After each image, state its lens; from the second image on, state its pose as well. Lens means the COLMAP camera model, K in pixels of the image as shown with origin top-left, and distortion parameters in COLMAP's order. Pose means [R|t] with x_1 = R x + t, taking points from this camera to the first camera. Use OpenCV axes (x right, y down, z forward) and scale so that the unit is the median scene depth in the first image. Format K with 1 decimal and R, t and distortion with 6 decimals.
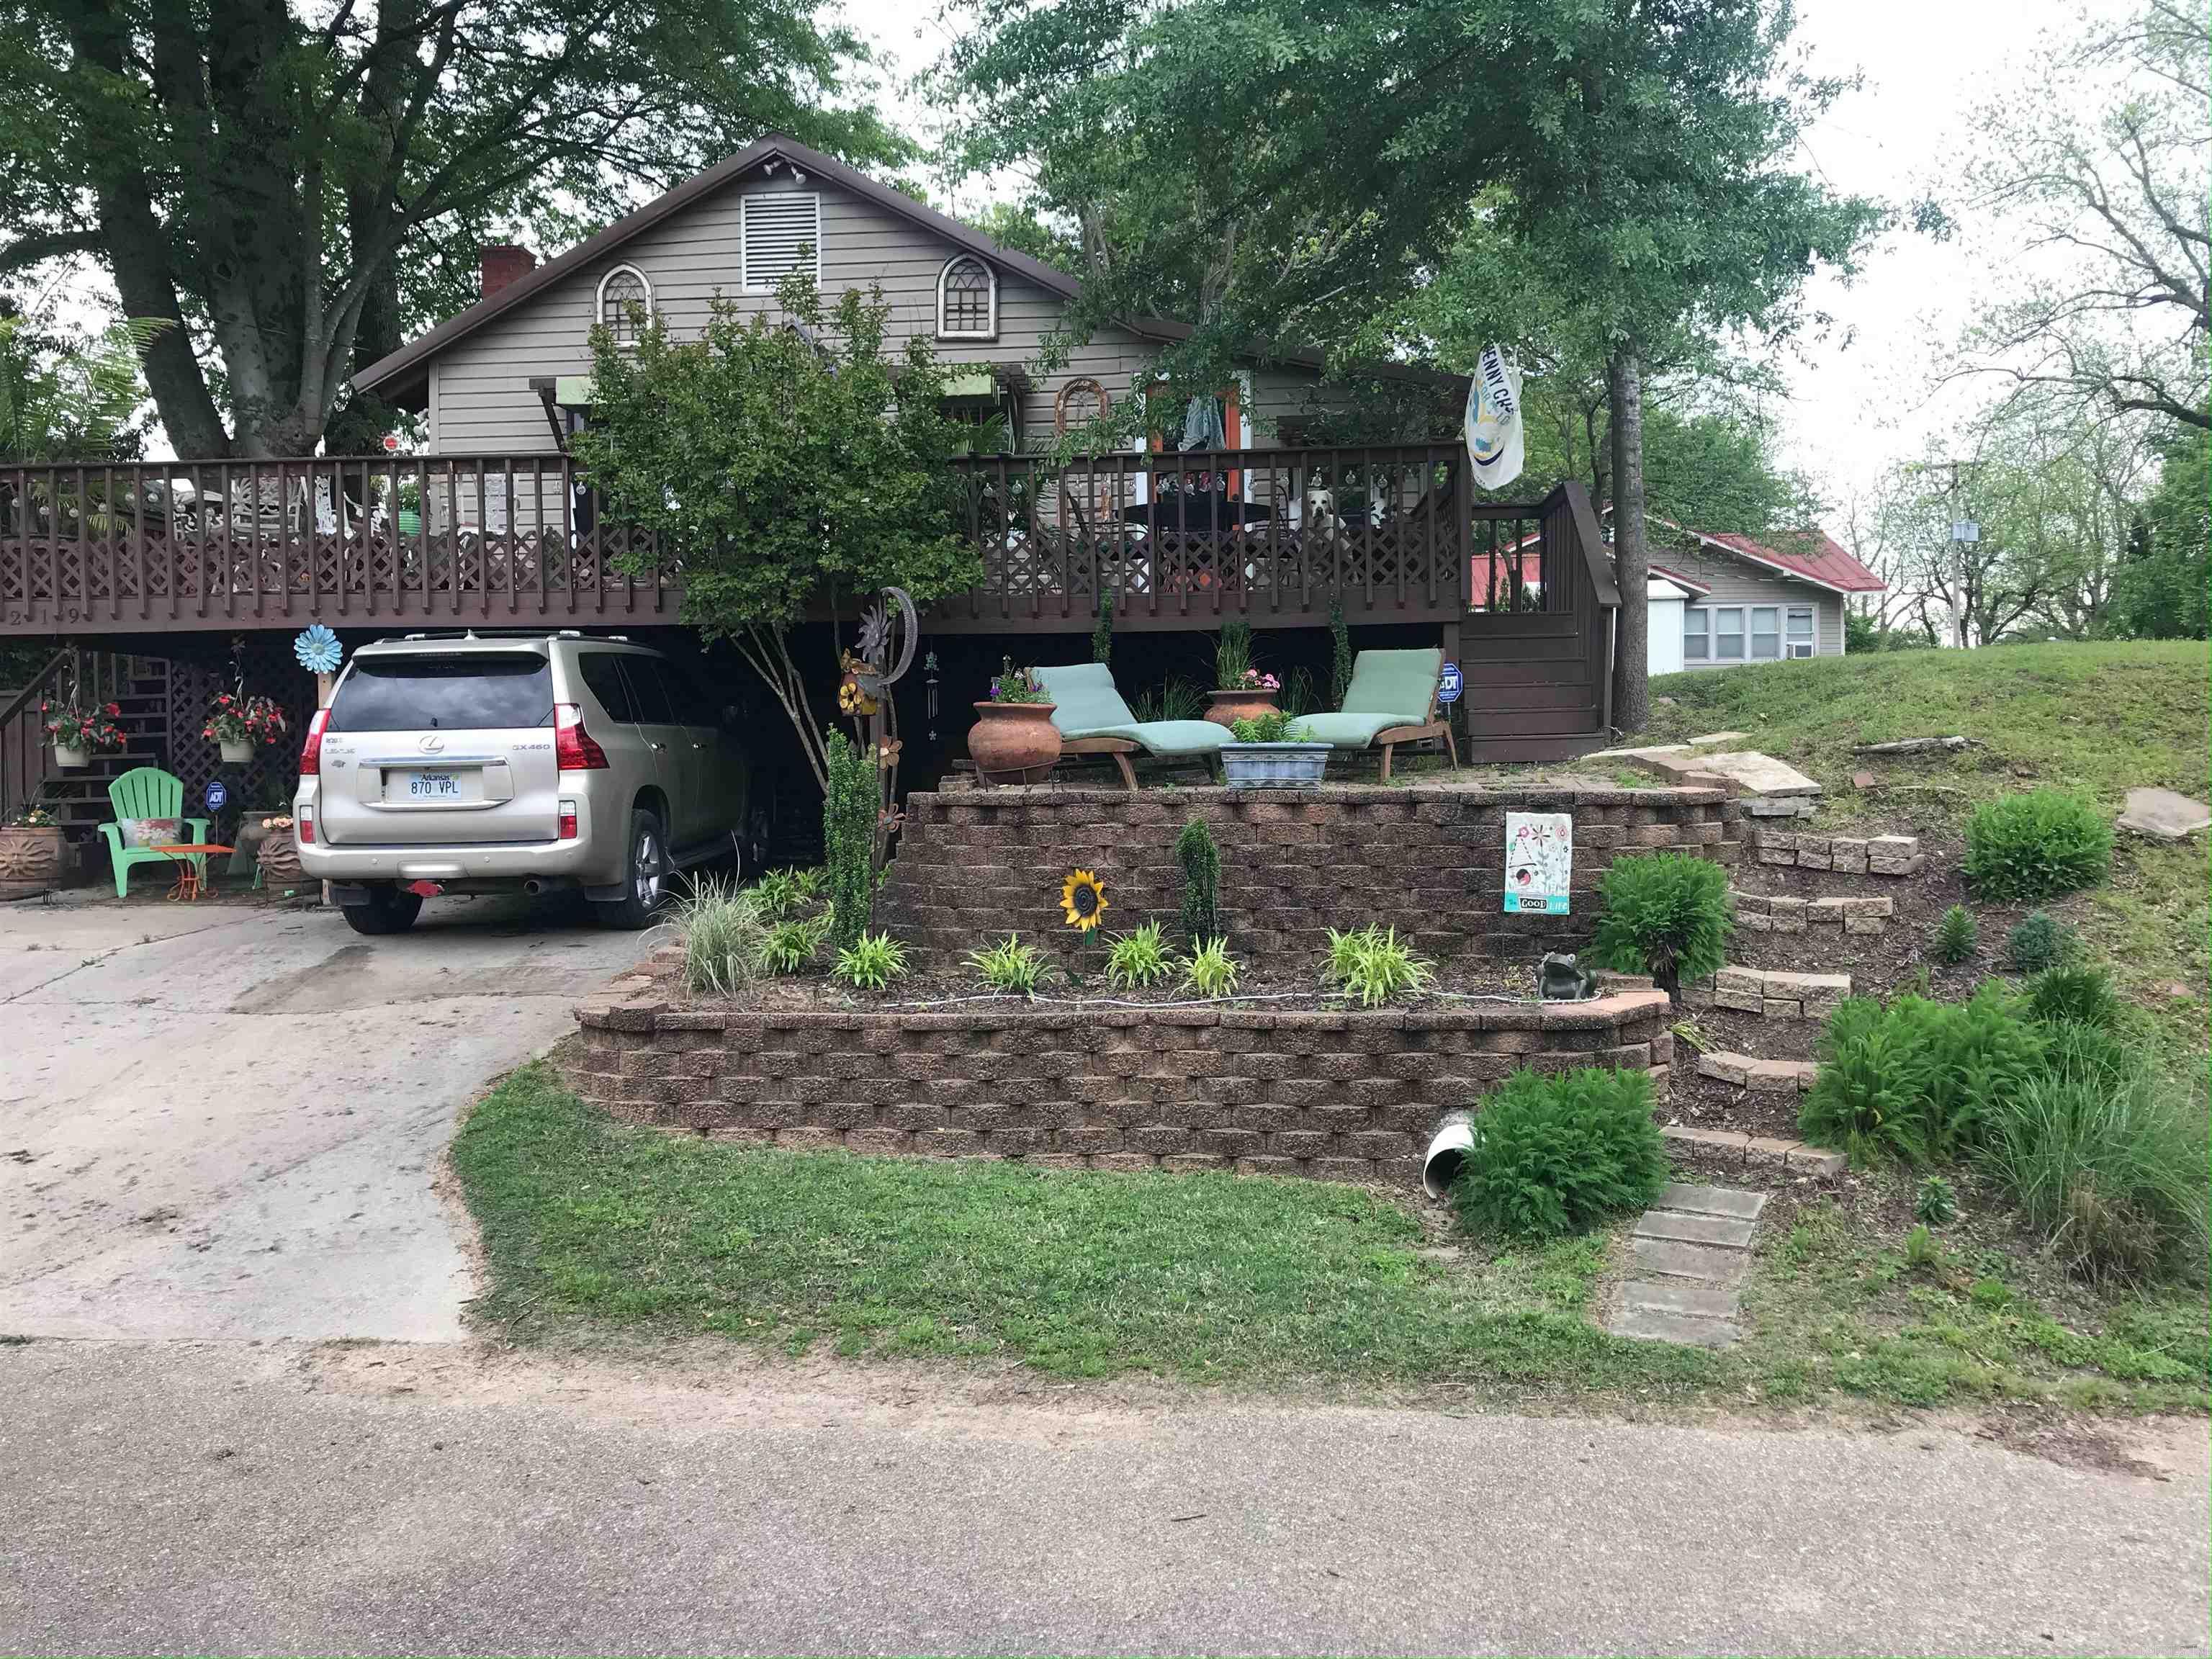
lens RADIAL K [[1780.4, 0, 1106.0], [0, 1780.4, 829.5], [0, 0, 1]] dist [0.023812, -0.001021]
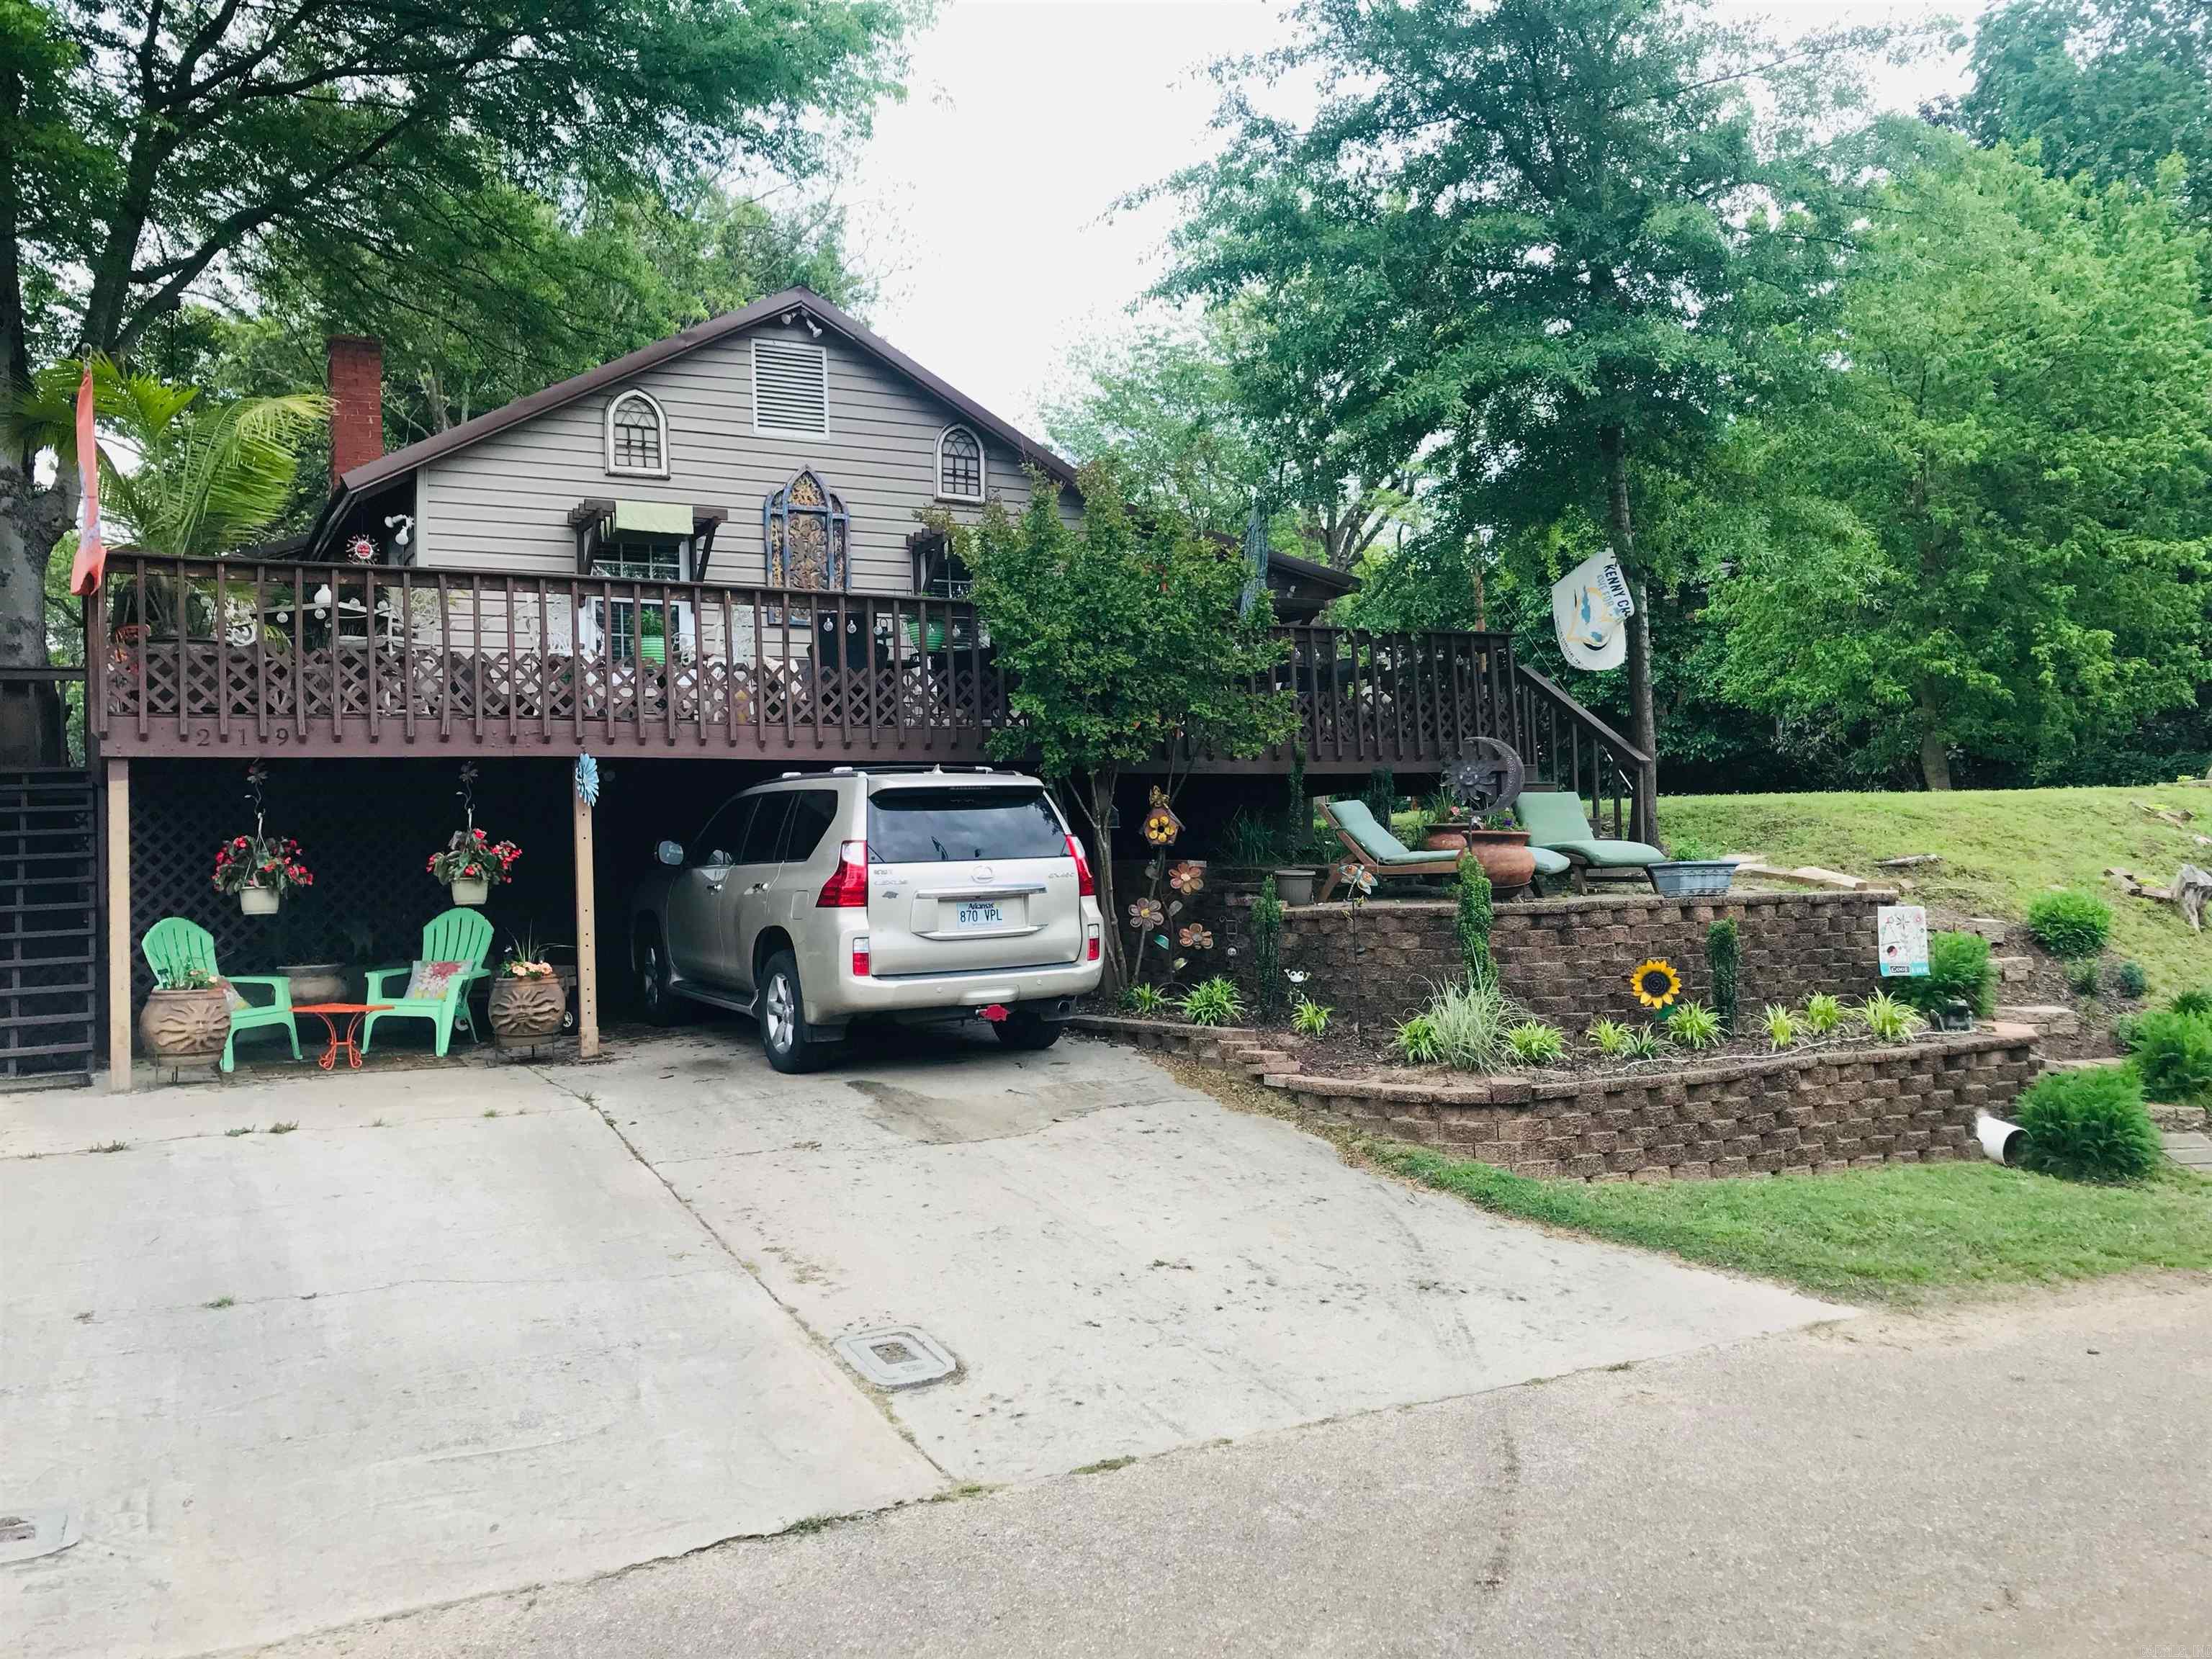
lens RADIAL K [[1786.2, 0, 1063.7], [0, 1786.2, 828.2], [0, 0, 1]] dist [0.114089, -0.280490]
pose [[0.842647, 0.000800, 0.538465, -0.860972], [0.043390, 0.996646, -0.069382, -0.000166], [-0.536715, 0.081829, 0.839786, 0.101365]]
